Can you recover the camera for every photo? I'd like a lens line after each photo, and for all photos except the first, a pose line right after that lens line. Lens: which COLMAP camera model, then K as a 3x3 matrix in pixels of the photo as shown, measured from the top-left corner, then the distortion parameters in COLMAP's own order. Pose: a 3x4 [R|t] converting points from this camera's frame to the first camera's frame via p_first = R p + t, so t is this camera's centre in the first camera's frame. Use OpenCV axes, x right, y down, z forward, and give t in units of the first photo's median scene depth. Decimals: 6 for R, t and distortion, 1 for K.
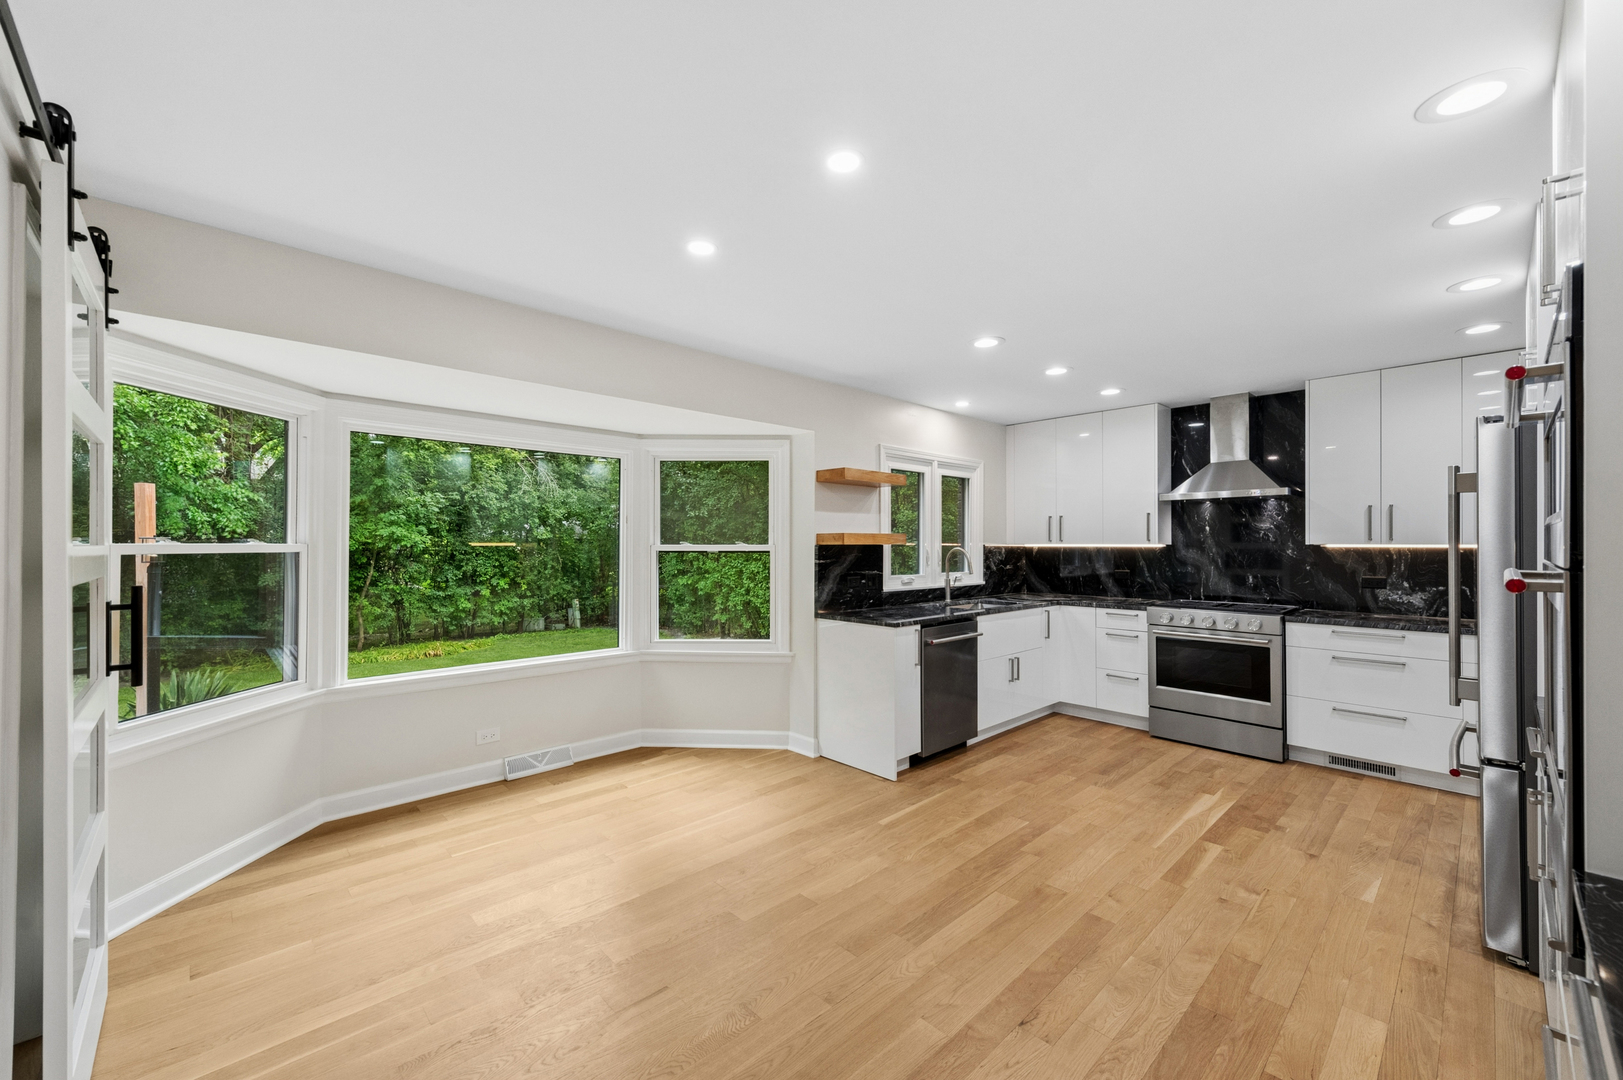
lens RADIAL K [[643.3, 0, 807.6], [0, 643.3, 538.6], [0, 0, 1]] dist [0.001750, -0.000021]
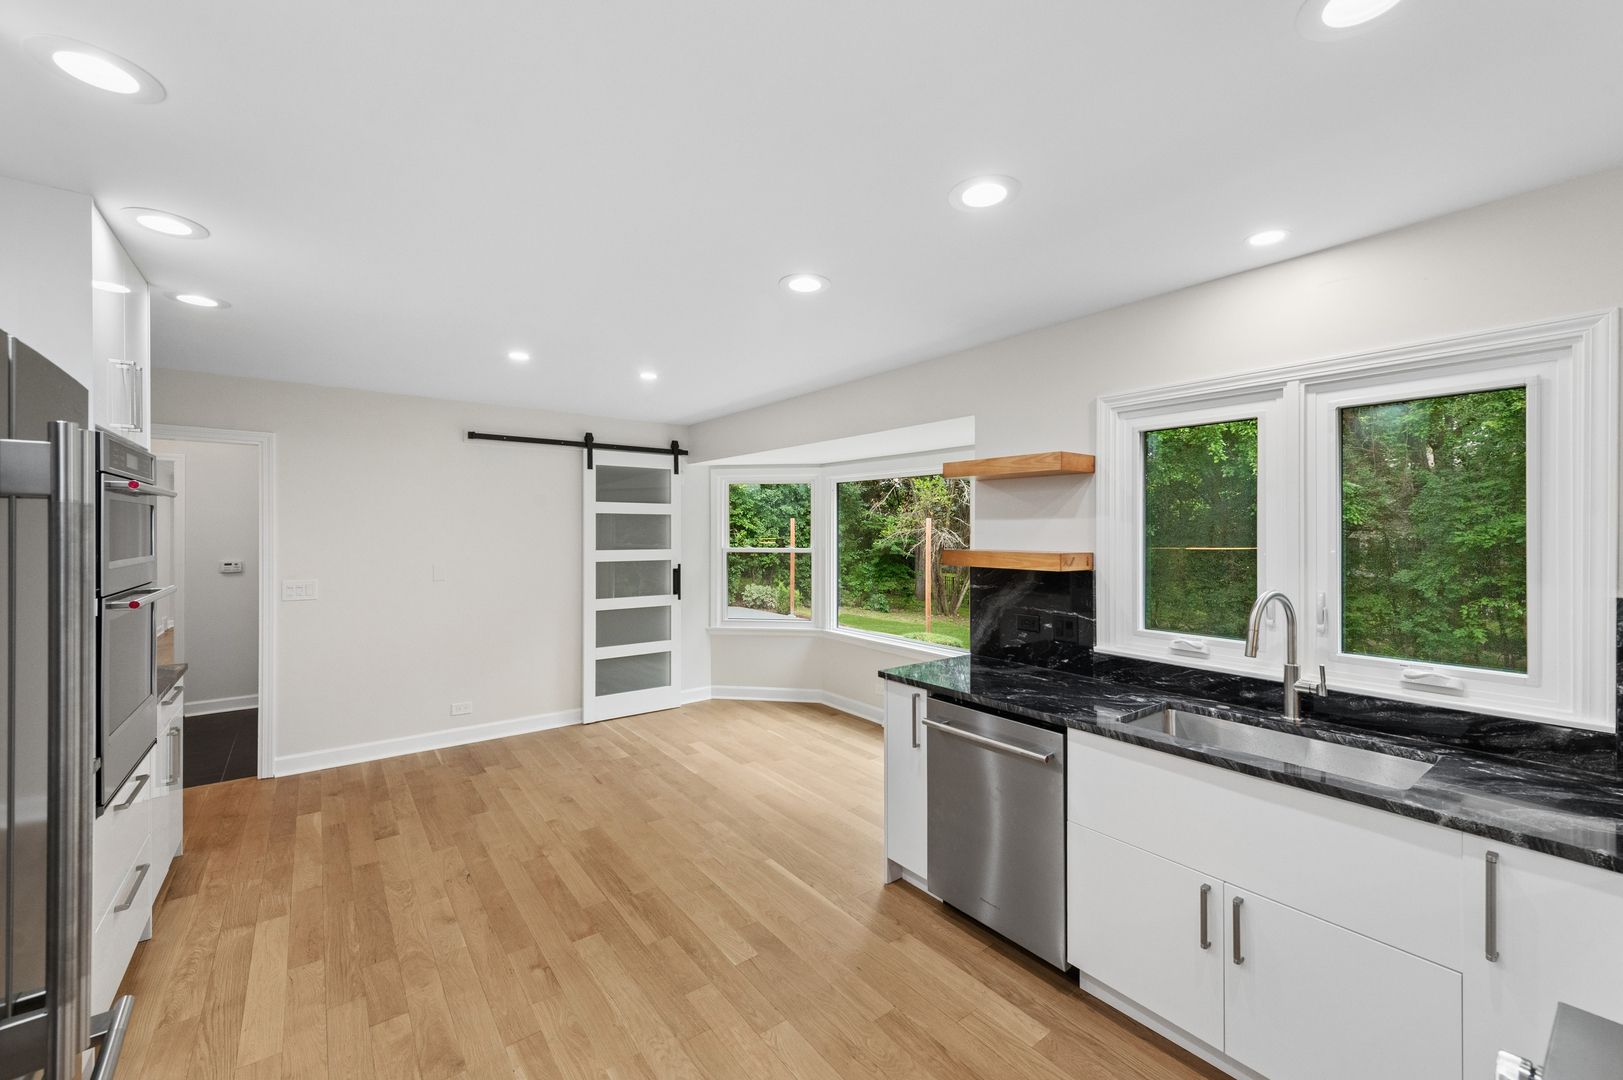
lens RADIAL K [[643.3, 0, 806.8], [0, 643.3, 536.0], [0, 0, 1]] dist [0.001750, -0.000021]
pose [[-0.110912, 0.006280, -0.993810, 1.035544], [0.006902, 0.999961, 0.005548, -0.037955], [0.993806, -0.006244, -0.110951, 1.155884]]
